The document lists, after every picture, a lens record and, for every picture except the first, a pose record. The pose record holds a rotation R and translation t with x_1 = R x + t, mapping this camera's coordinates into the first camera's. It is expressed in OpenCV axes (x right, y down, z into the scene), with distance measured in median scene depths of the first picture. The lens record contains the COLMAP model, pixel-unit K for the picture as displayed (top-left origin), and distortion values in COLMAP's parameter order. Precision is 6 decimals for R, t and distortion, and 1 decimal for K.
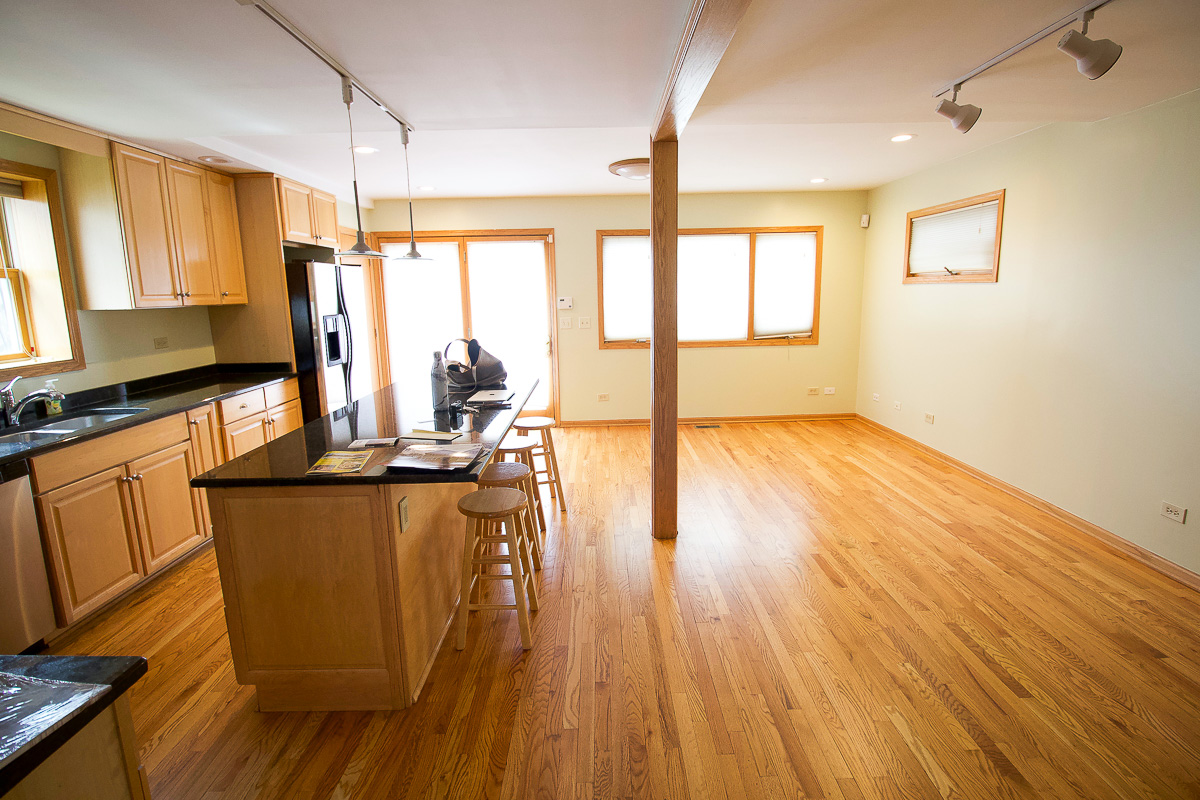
lens RADIAL K [[565.4, 0, 569.7], [0, 565.4, 393.9], [0, 0, 1]] dist [-0.011803, -0.001560]
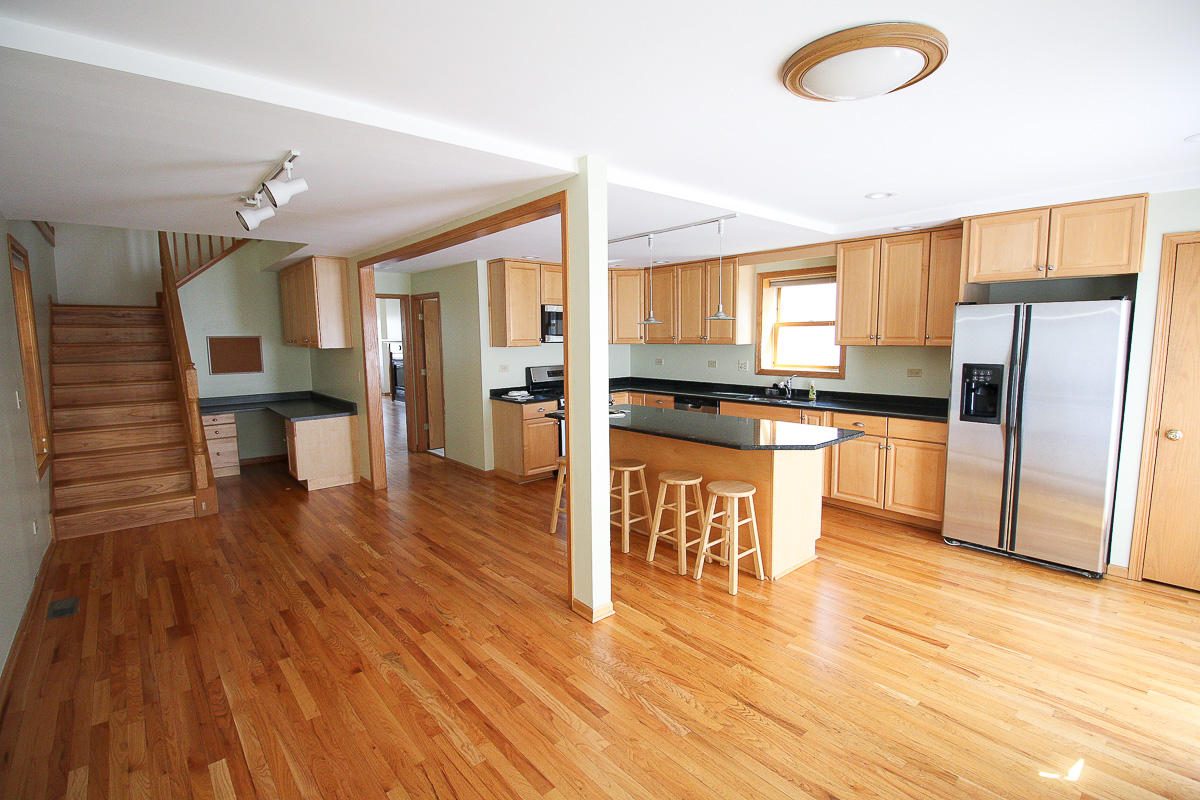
lens RADIAL K [[565.4, 0, 603.0], [0, 565.4, 400.4], [0, 0, 1]] dist [-0.011803, -0.001560]
pose [[-0.726711, 0.121736, -0.676070, 0.722419], [-0.084306, 0.960928, 0.263648, -0.311743], [0.681750, 0.248593, -0.688054, 1.563211]]
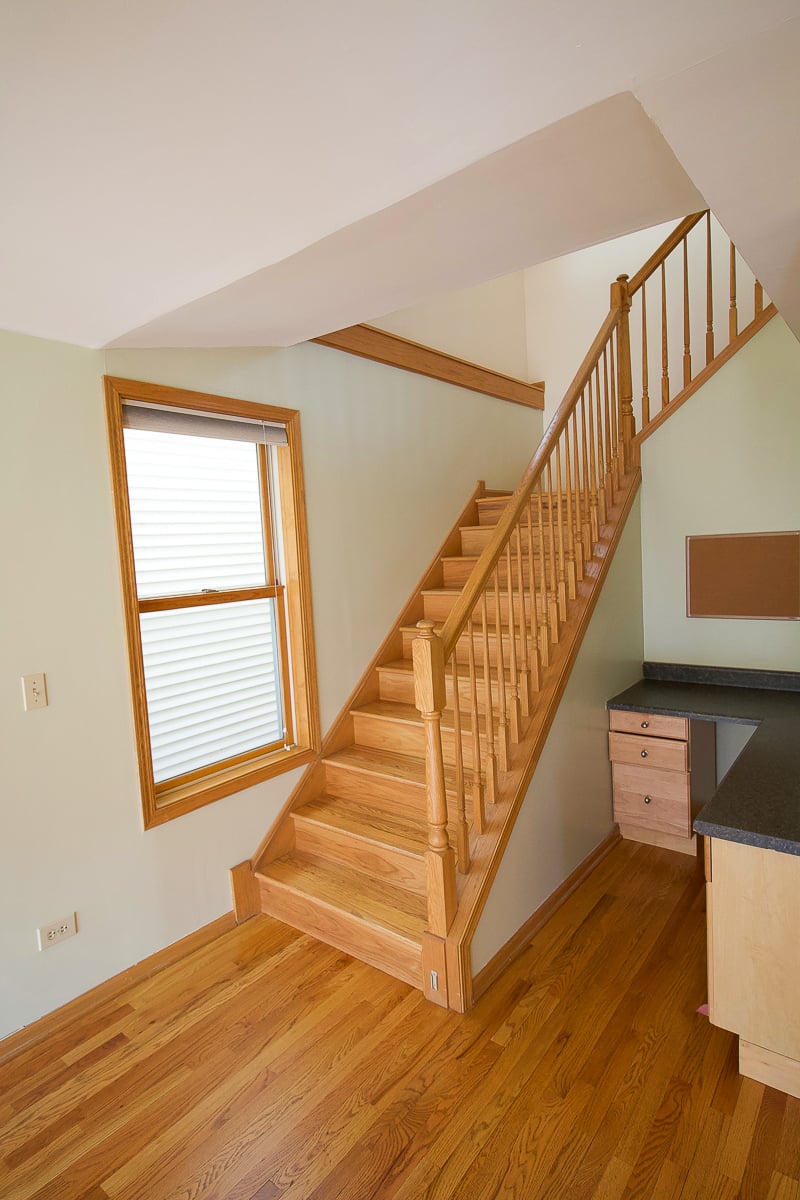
lens RADIAL K [[636.1, 0, 390.7], [0, 636.1, 596.3], [0, 0, 1]] dist [-0.003353, -0.005163]
pose [[-0.805289, 0.029893, 0.592129, 0.193410], [0.180607, 0.963630, 0.196975, -0.108114], [-0.564705, 0.265564, -0.781399, 0.429142]]
